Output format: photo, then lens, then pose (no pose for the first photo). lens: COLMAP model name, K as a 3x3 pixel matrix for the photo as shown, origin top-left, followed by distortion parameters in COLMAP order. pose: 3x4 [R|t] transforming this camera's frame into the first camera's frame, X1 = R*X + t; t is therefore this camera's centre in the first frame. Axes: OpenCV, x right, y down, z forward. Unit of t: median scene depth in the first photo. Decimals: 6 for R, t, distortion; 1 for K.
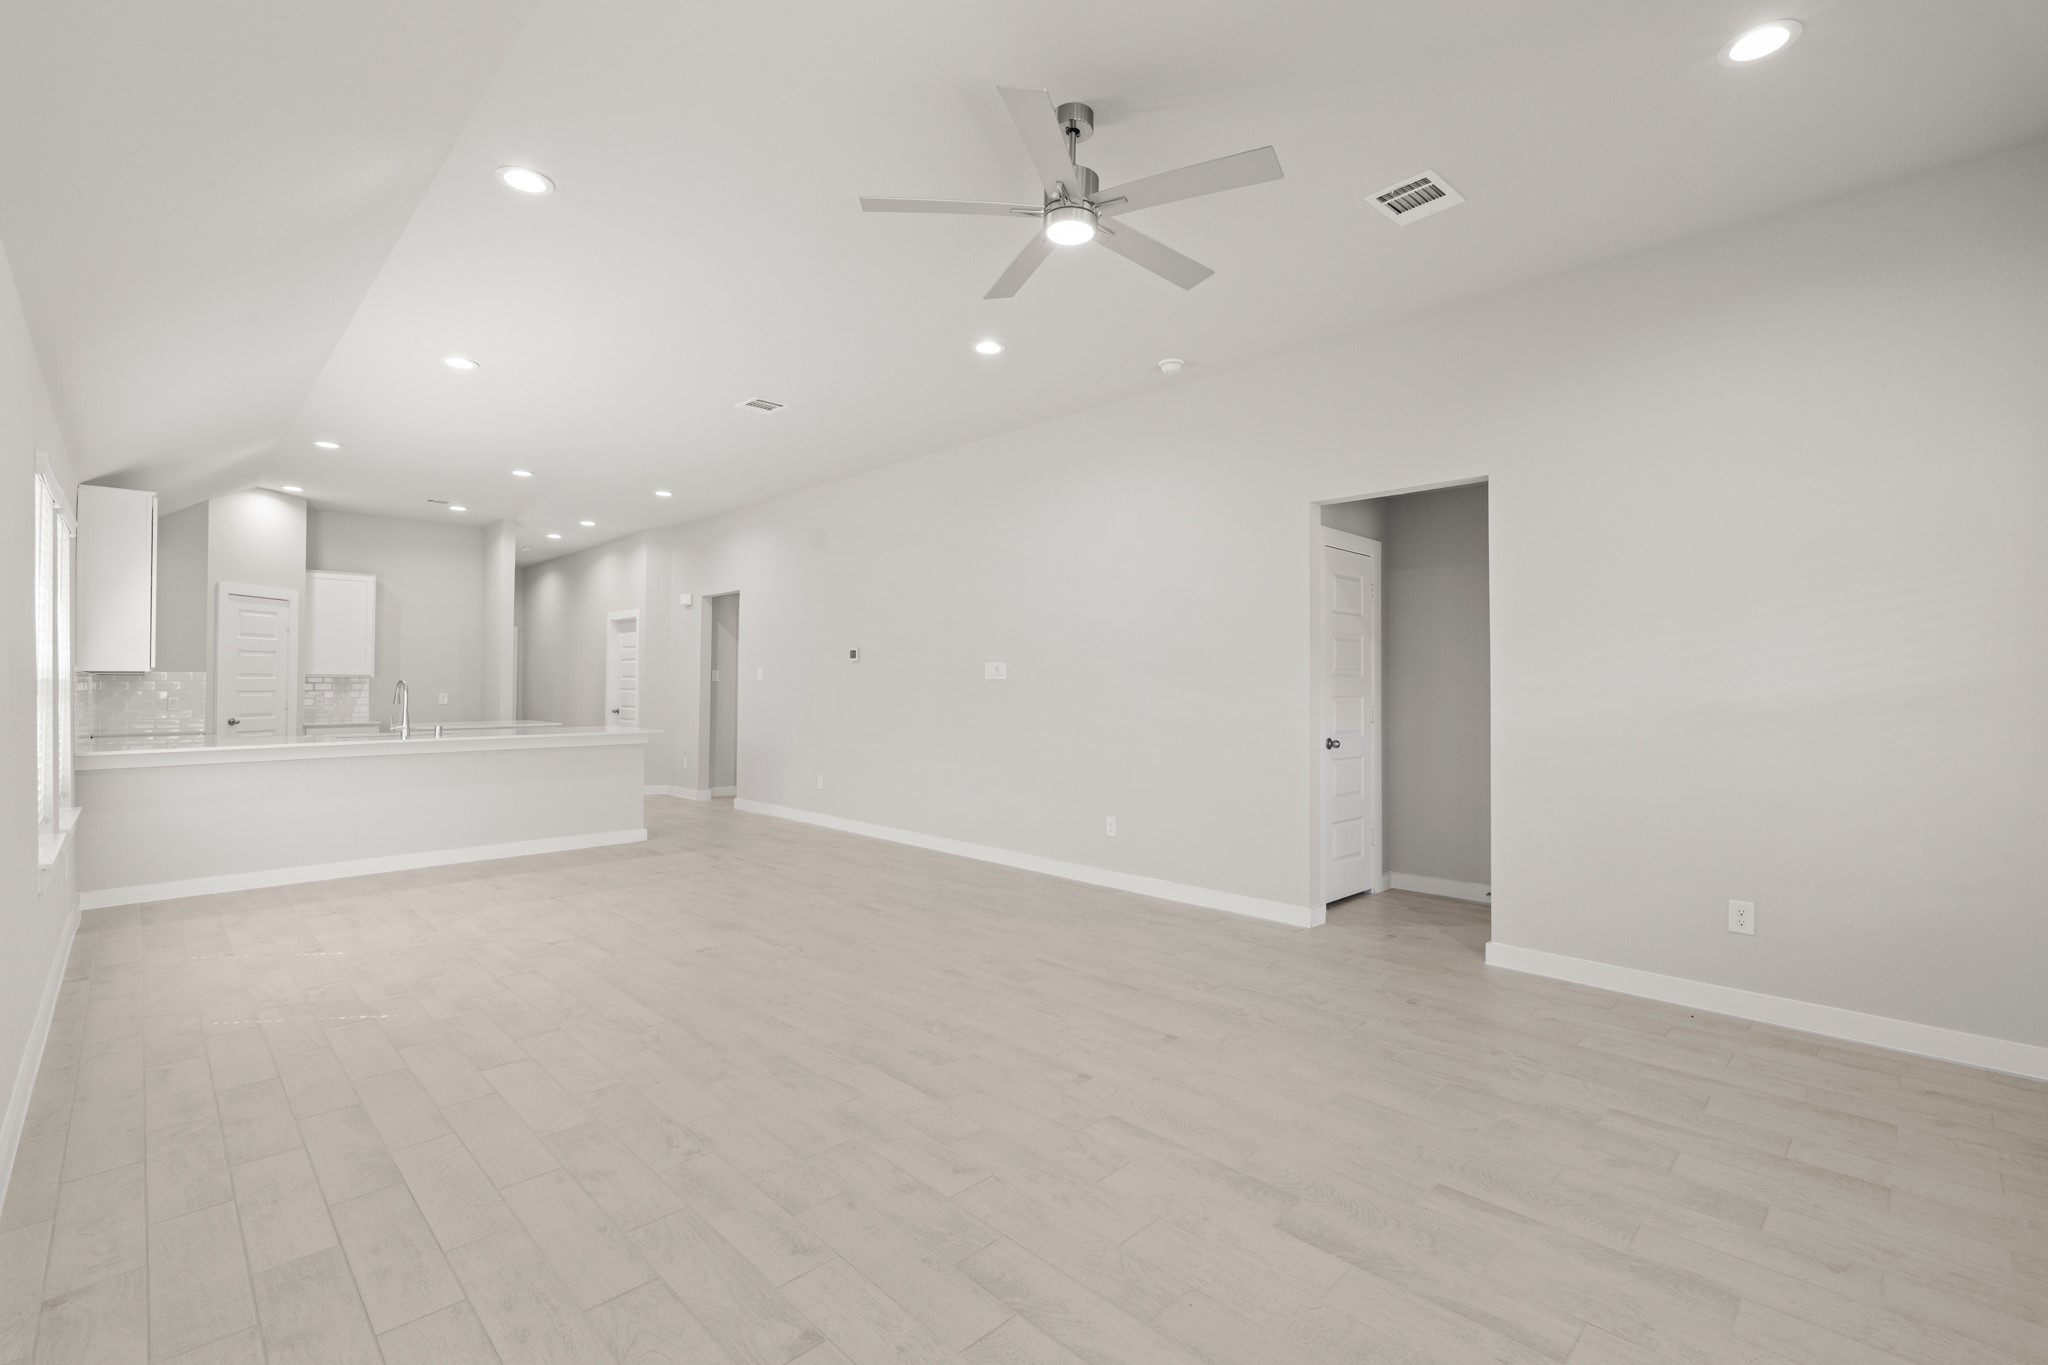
lens RADIAL K [[909.6, 0, 1015.7], [0, 909.6, 686.8], [0, 0, 1]] dist [-0.000890, -0.000460]
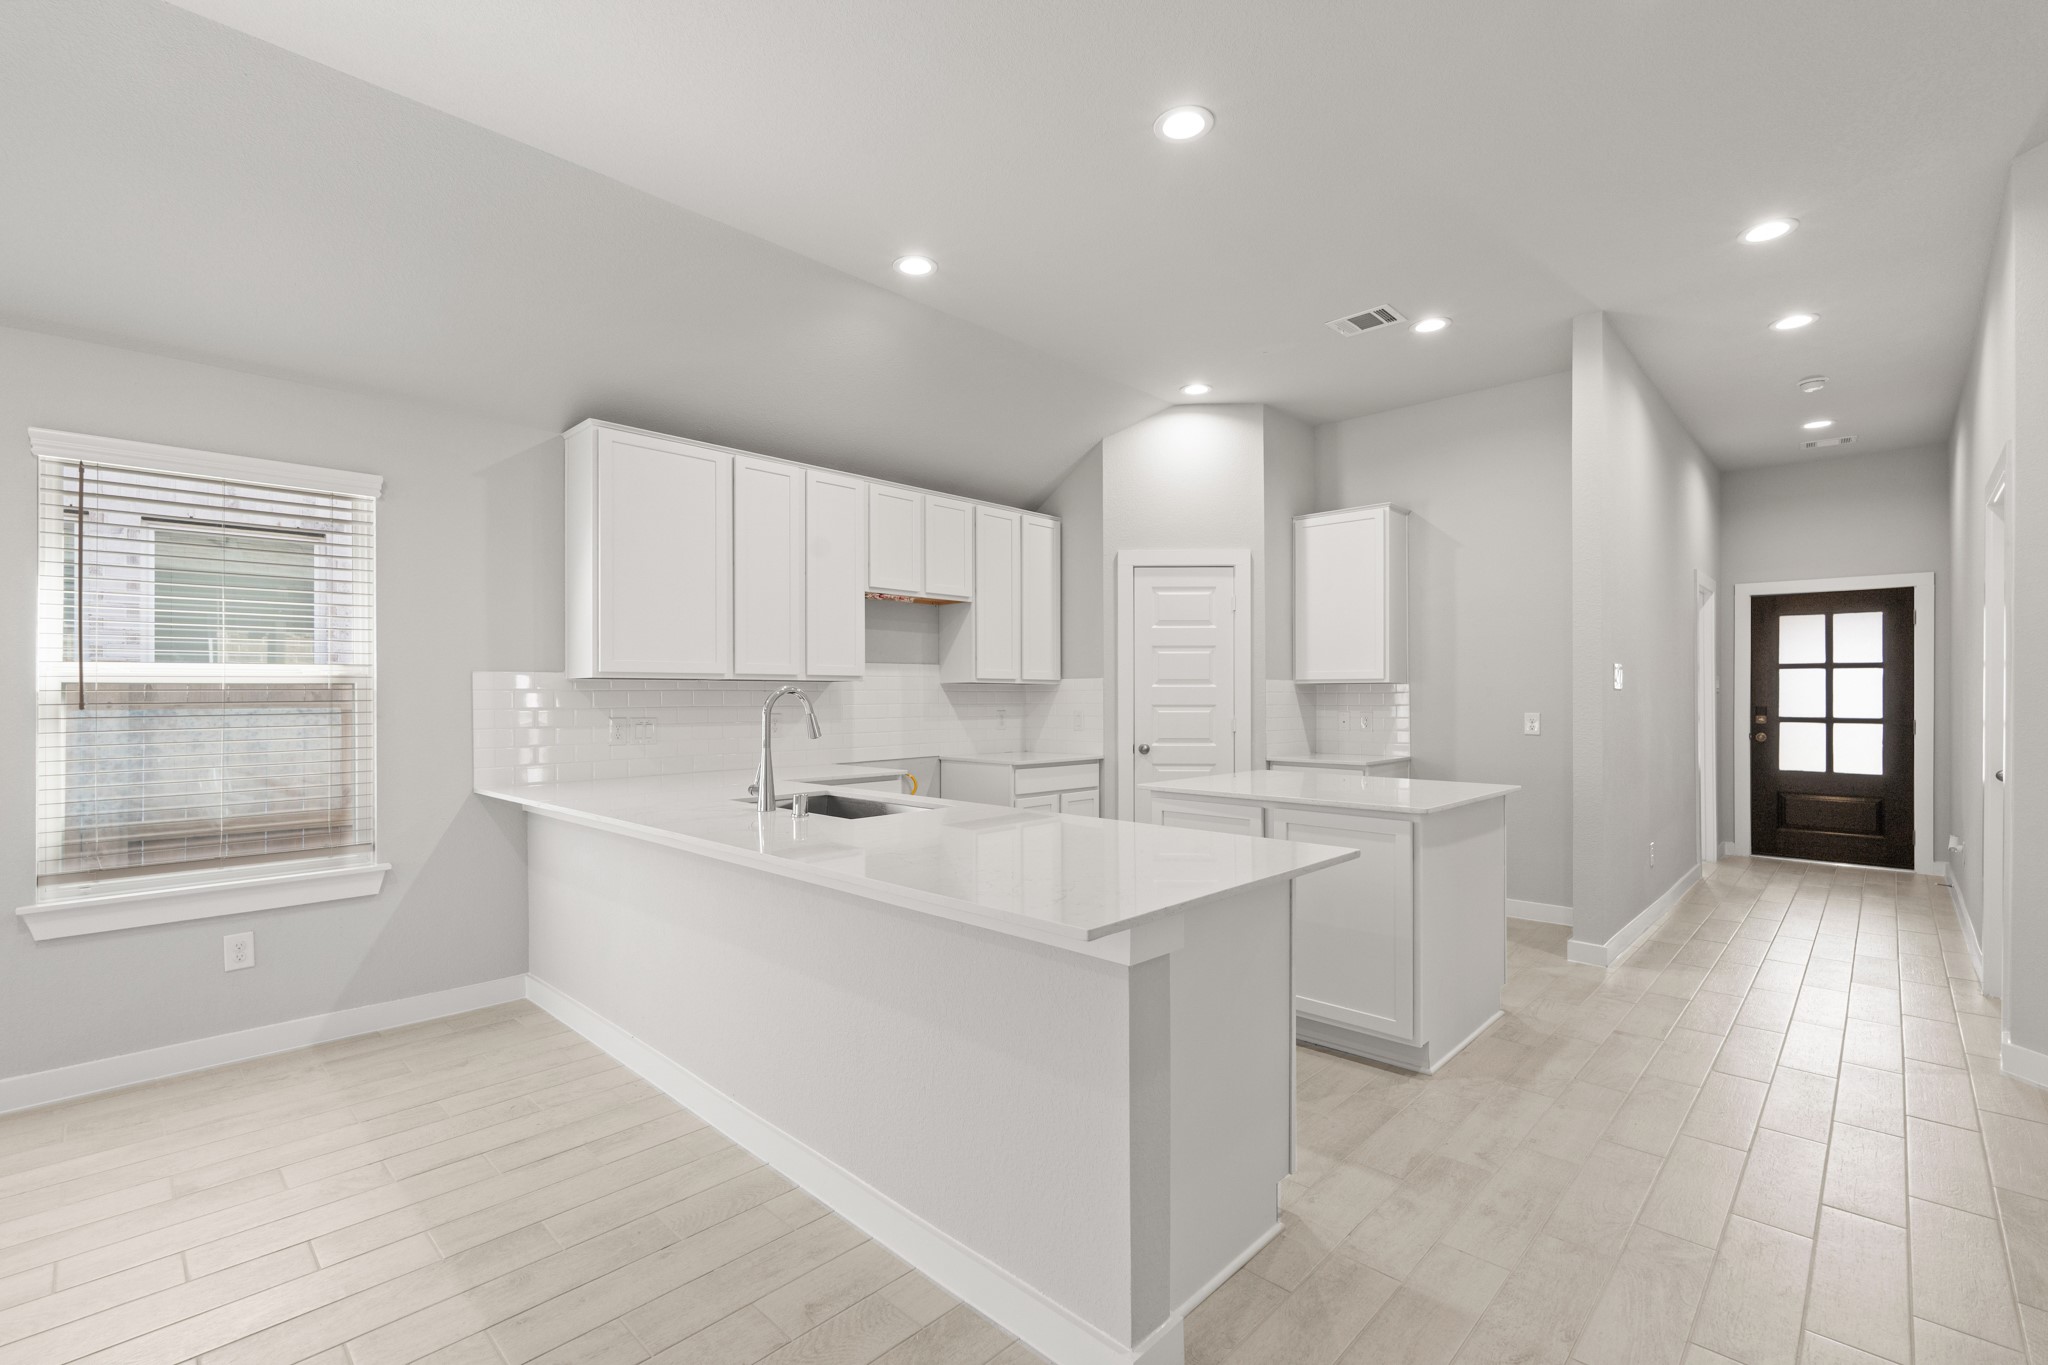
lens RADIAL K [[909.6, 0, 1022.3], [0, 909.6, 695.5], [0, 0, 1]] dist [-0.000890, -0.000460]
pose [[0.019598, -0.005215, -0.999794, -0.165156], [0.001176, 0.999986, -0.005193, 0.000474], [0.999807, -0.001074, 0.019604, 0.902768]]
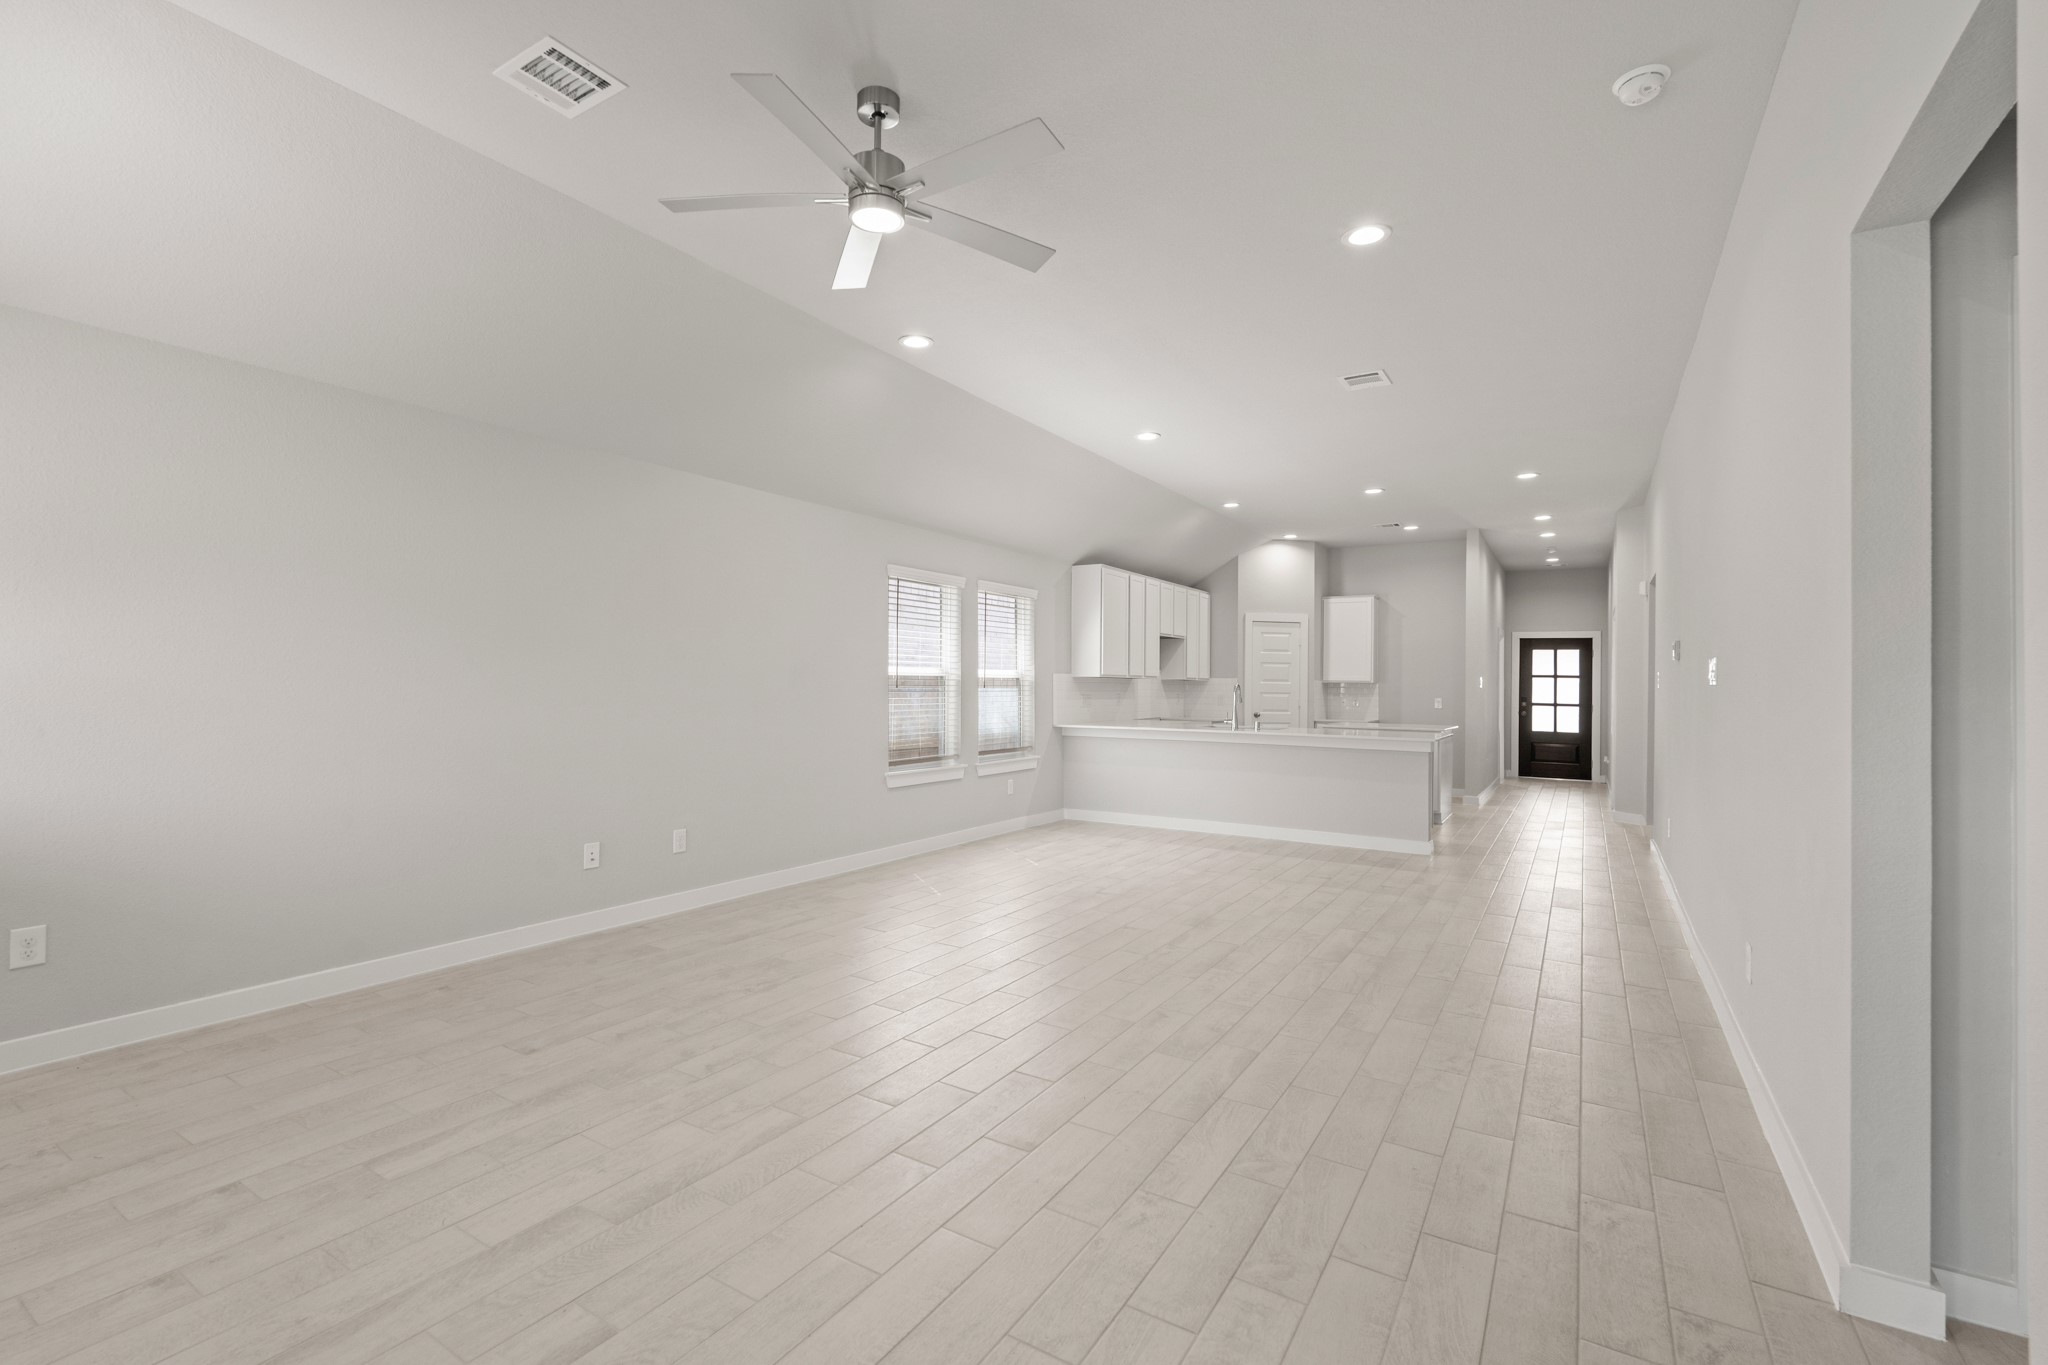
lens RADIAL K [[909.6, 0, 1021.1], [0, 909.6, 669.6], [0, 0, 1]] dist [-0.000890, -0.000460]
pose [[0.225615, -0.013990, -0.974116, 0.394772], [-0.014954, 0.999729, -0.017821, 0.000080], [0.974102, 0.018588, 0.225345, 0.351242]]
